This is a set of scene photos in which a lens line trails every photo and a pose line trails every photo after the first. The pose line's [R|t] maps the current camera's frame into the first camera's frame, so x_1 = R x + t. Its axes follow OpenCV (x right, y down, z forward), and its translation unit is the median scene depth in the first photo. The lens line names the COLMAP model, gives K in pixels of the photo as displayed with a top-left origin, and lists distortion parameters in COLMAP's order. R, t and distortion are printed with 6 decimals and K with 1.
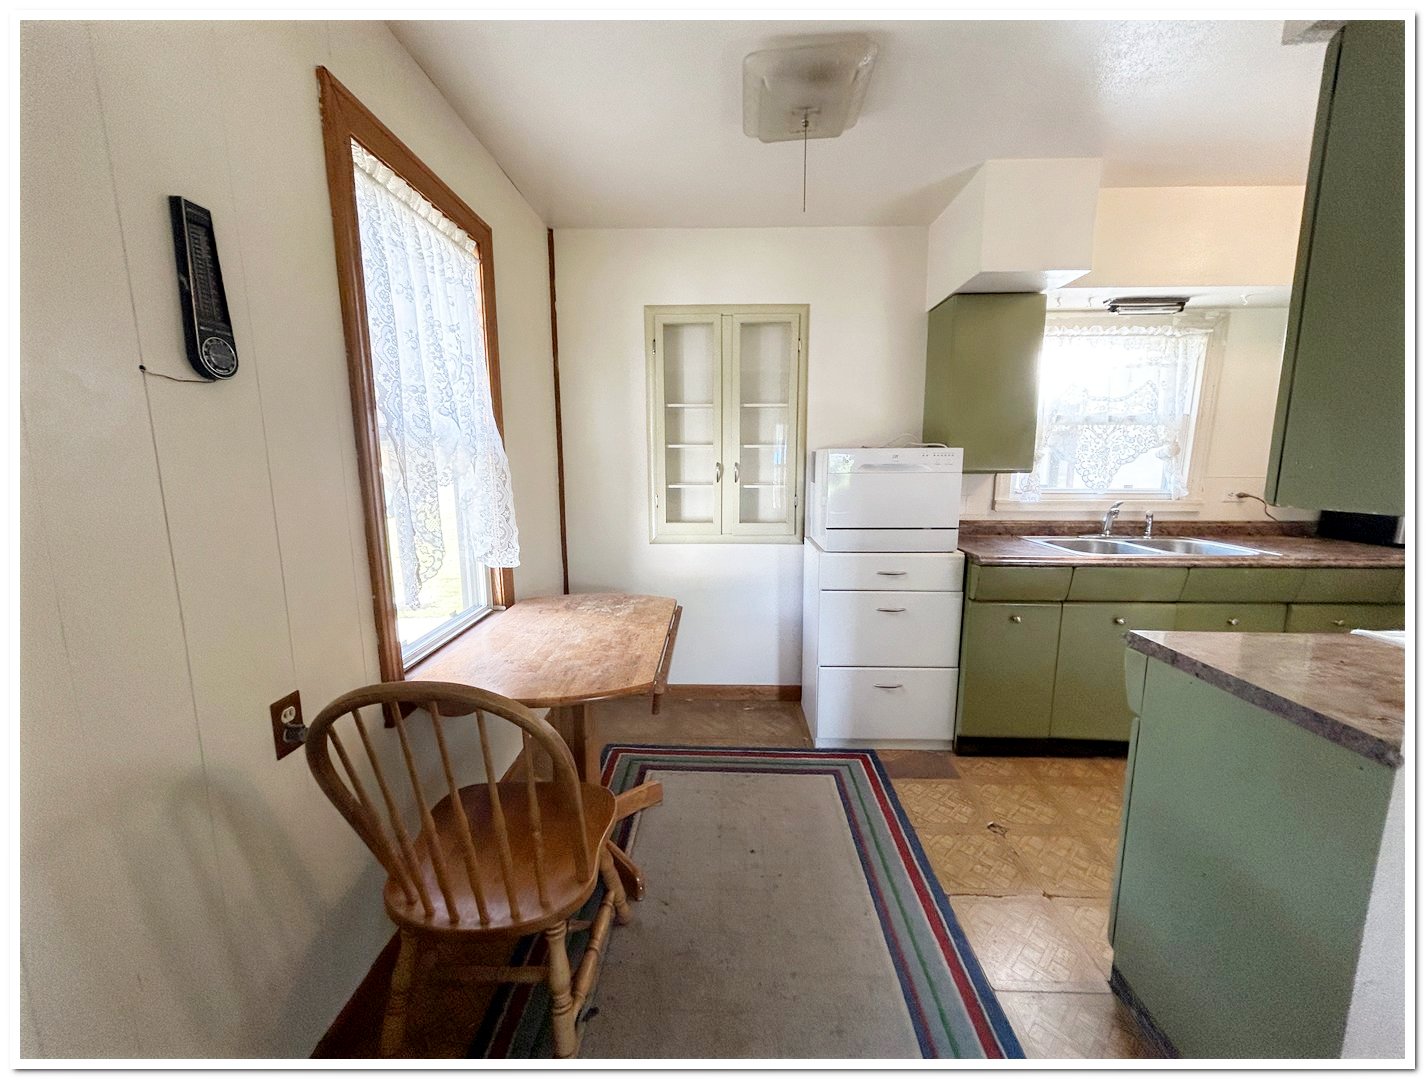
lens RADIAL K [[556.2, 0, 712.0], [0, 556.2, 540.8], [0, 0, 1]] dist [-0.000482, 0.000290]
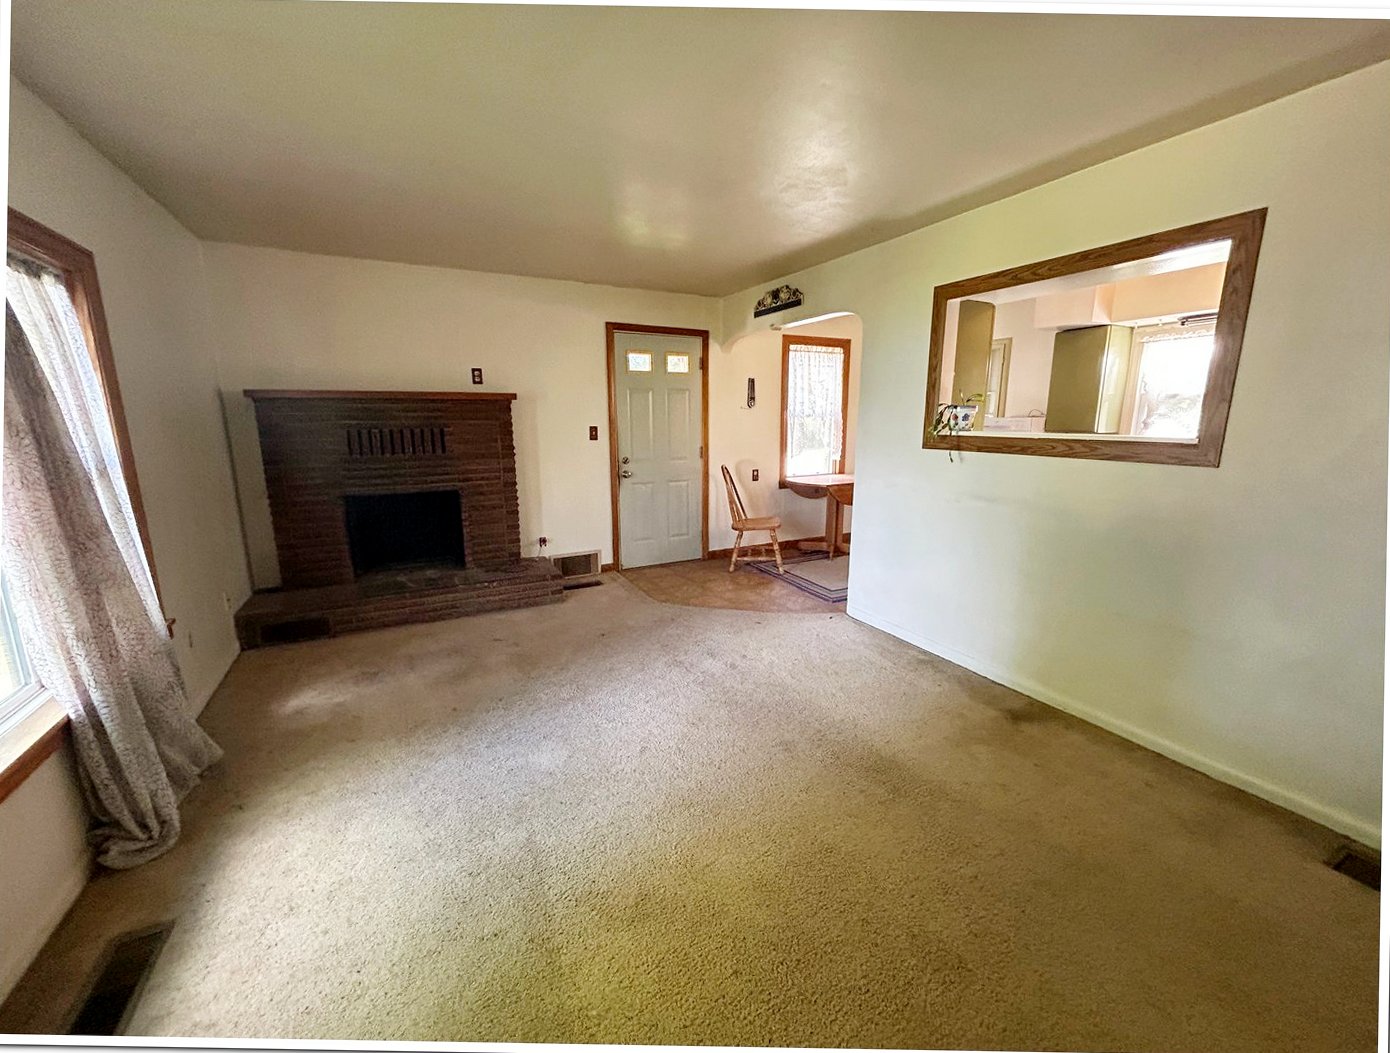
lens RADIAL K [[568.0, 0, 695.0], [0, 568.0, 526.5], [0, 0, 1]] dist [-0.000122, 0.000050]
pose [[0.478839, 0.170460, -0.861195, 1.398482], [-0.128757, 0.983997, 0.123175, 0.090364], [0.868410, 0.051904, 0.493124, -0.796655]]
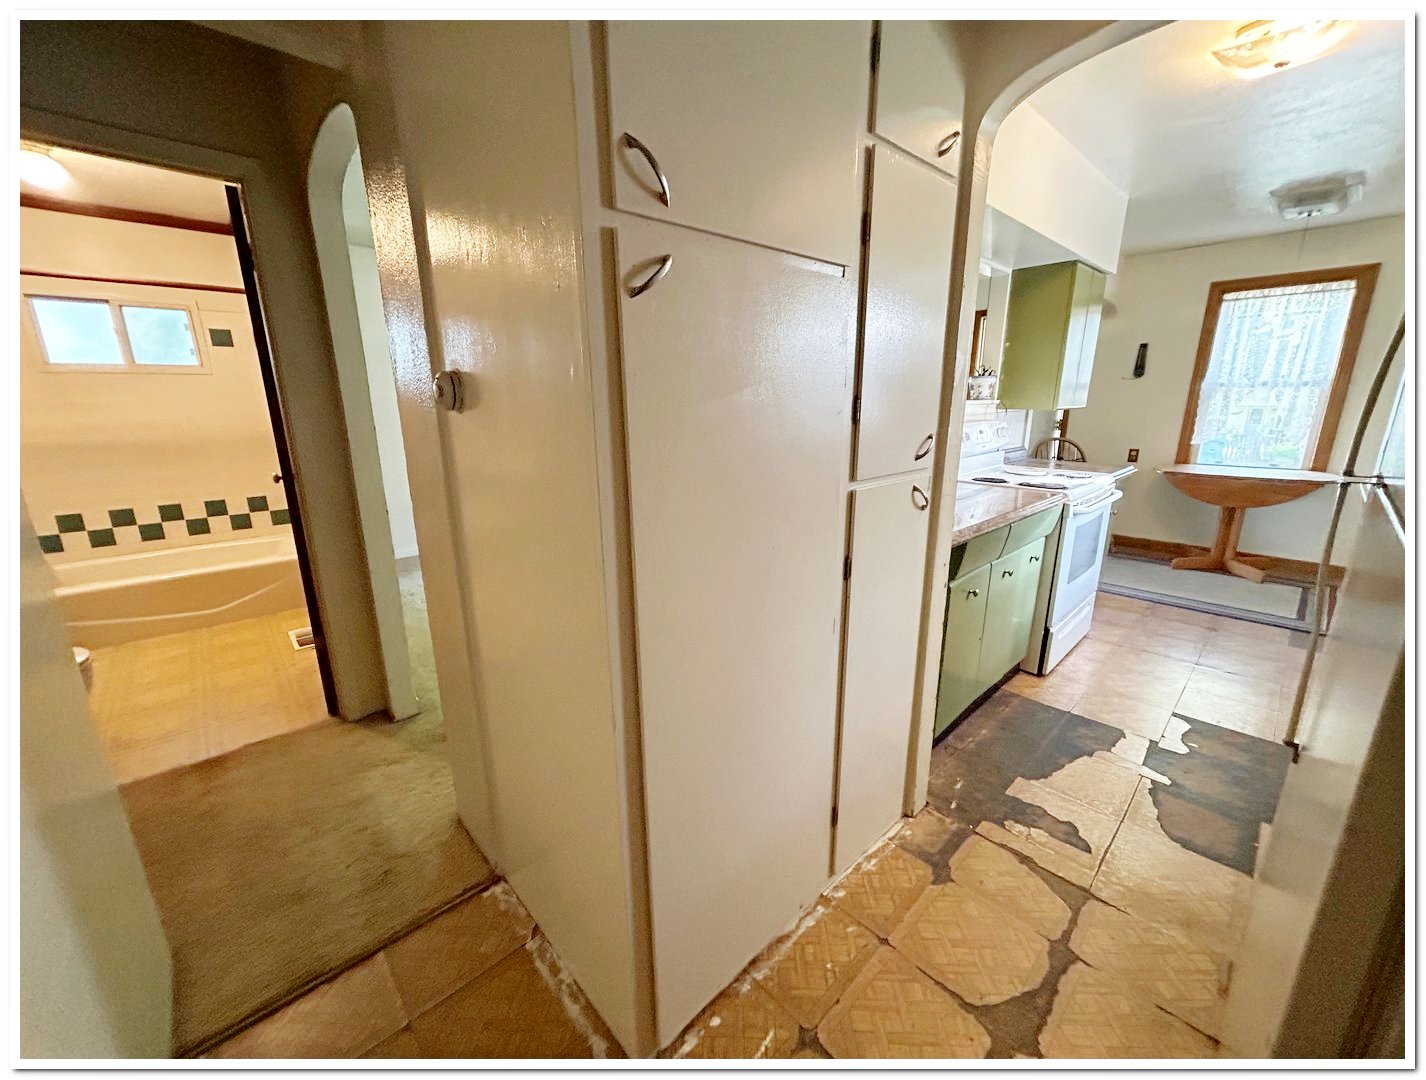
lens RADIAL K [[556.2, 0, 712.0], [0, 556.2, 540.8], [0, 0, 1]] dist [-0.000482, 0.000290]
pose [[-0.713843, 0.180121, -0.676745, 1.911707], [-0.096975, 0.931623, 0.350250, -0.105732], [0.693559, 0.315650, -0.647566, 0.707692]]
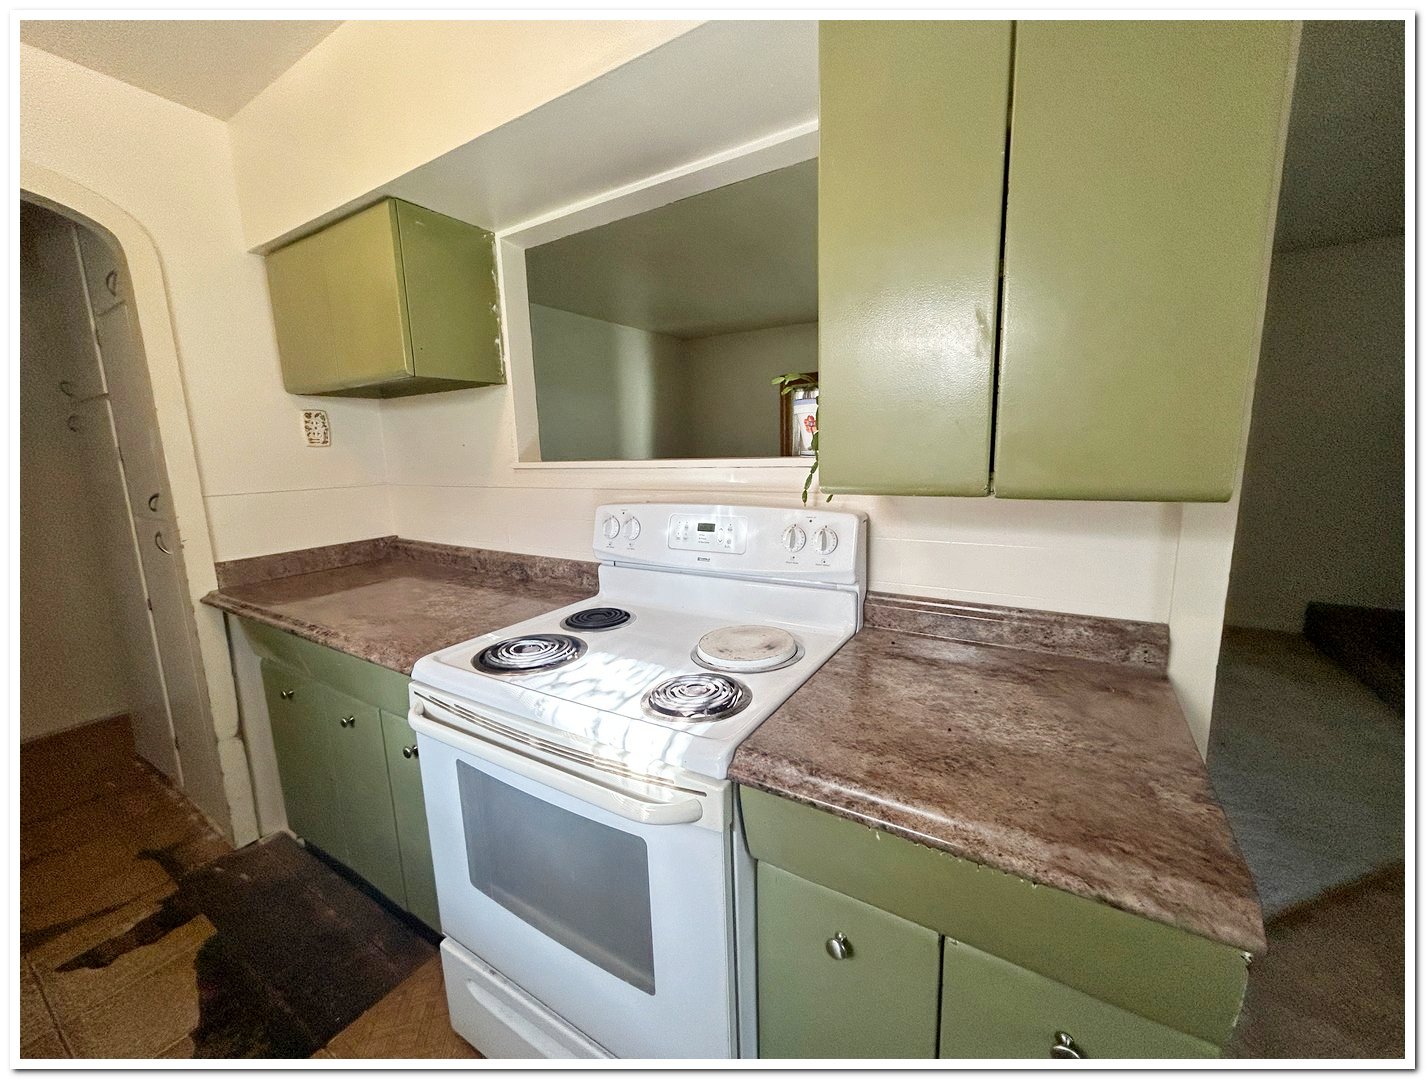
lens RADIAL K [[556.2, 0, 712.0], [0, 556.2, 540.8], [0, 0, 1]] dist [-0.000482, 0.000290]
pose [[-0.862080, -0.058332, 0.503404, 0.447337], [0.104406, 0.951600, 0.289061, -0.105674], [-0.495901, 0.301752, -0.814266, 0.705996]]
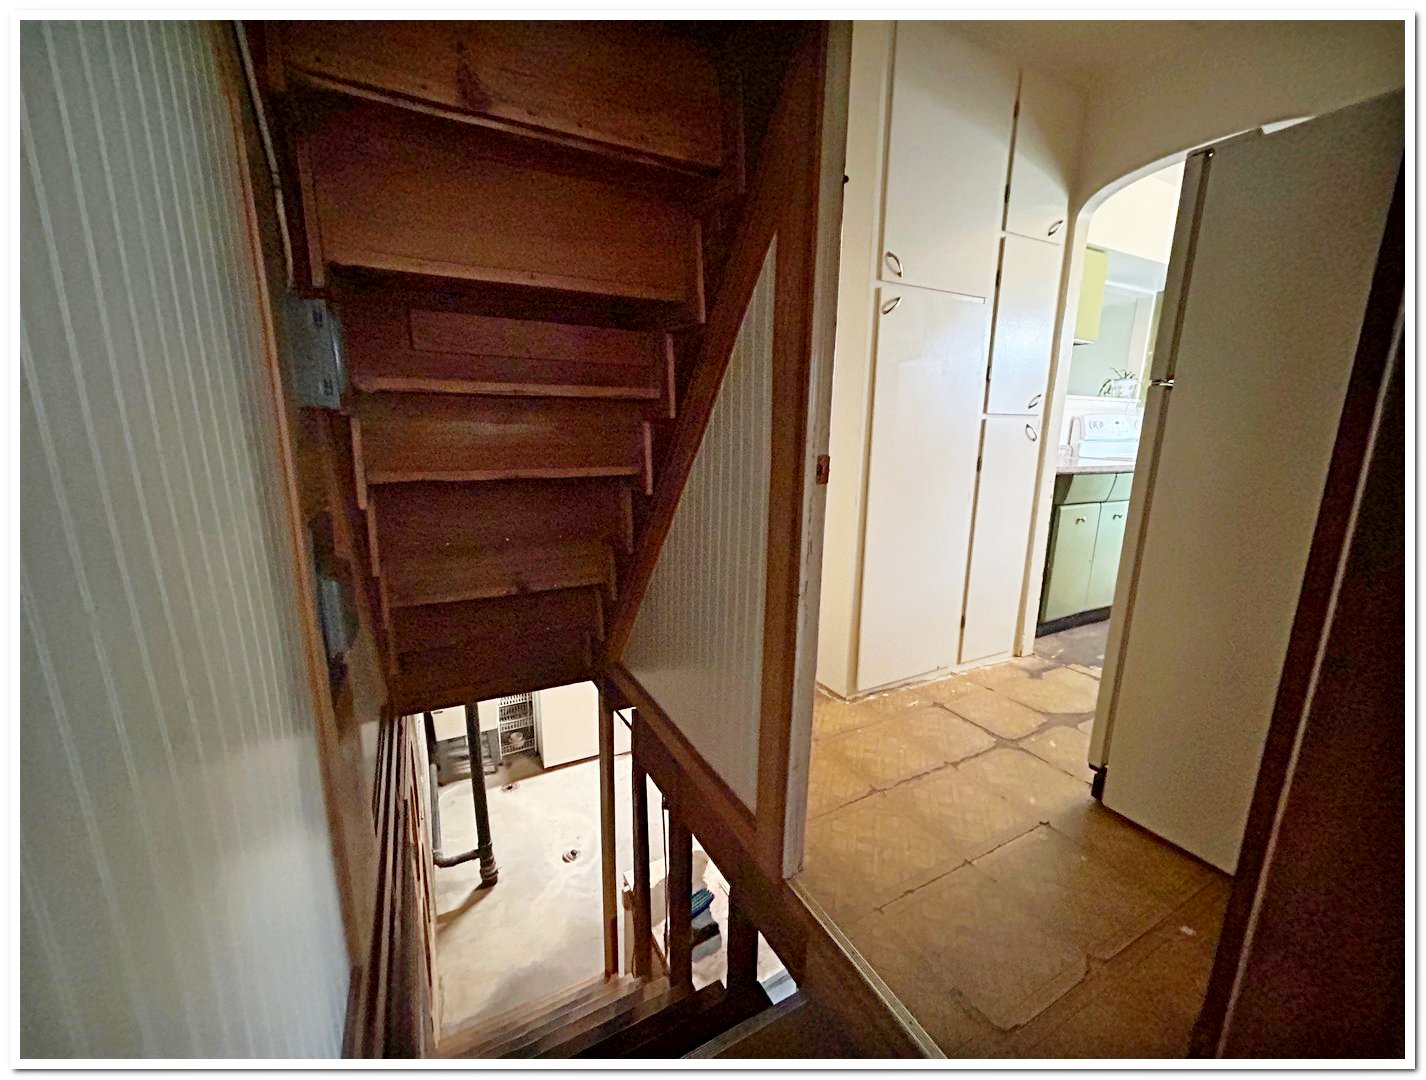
lens RADIAL K [[570.1, 0, 713.0], [0, 570.1, 540.0], [0, 0, 1]] dist [-0.011777, 0.000113]
pose [[-0.868990, 0.087209, -0.487085, 2.299044], [-0.087277, 0.941903, 0.324348, -0.062427], [0.487073, 0.324366, -0.810893, 1.033242]]
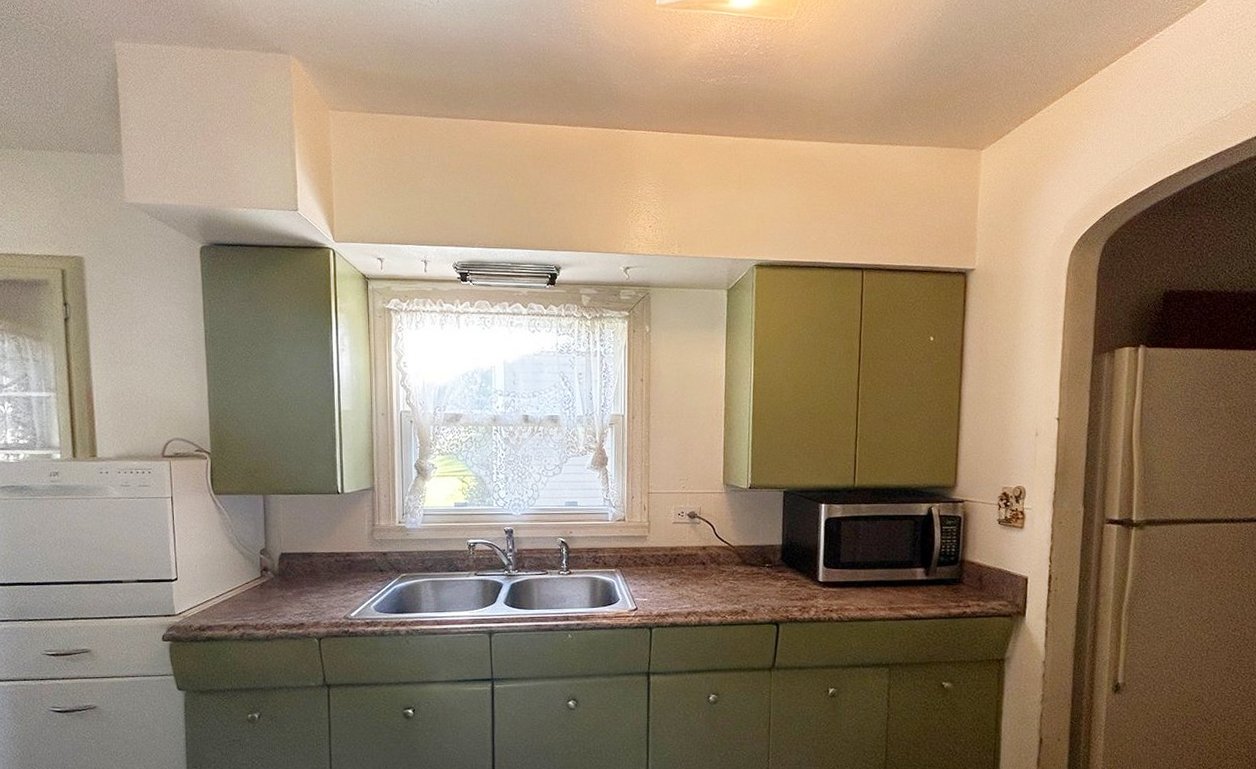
lens RADIAL K [[542.2, 0, 627.2], [0, 542.2, 488.9], [0, 0, 1]] dist [-0.009772, 0.000197]
pose [[0.990654, -0.005790, 0.136278, 0.784504], [0.015729, 0.997282, -0.071975, -0.067089], [-0.135491, 0.073446, 0.988053, 0.242844]]
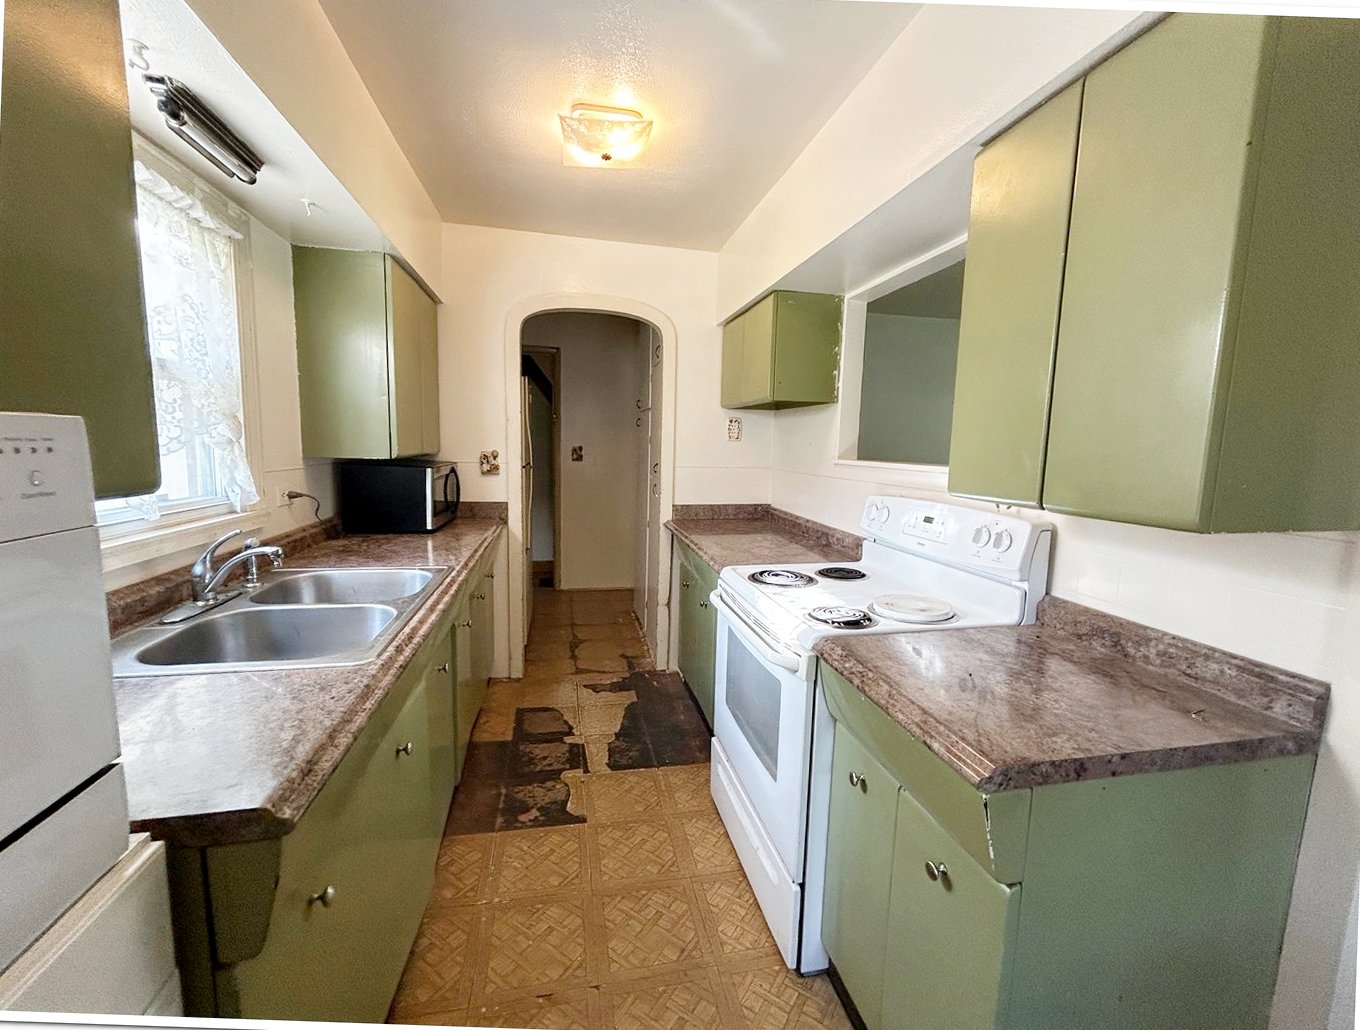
lens RADIAL K [[555.7, 0, 680.0], [0, 555.7, 515.0], [0, 0, 1]] dist [-0.000122, 0.000050]
pose [[-0.231974, -0.129729, 0.964032, 0.152150], [0.122240, 0.979322, 0.161201, -0.115323], [-0.965011, 0.155238, -0.211319, 0.703001]]
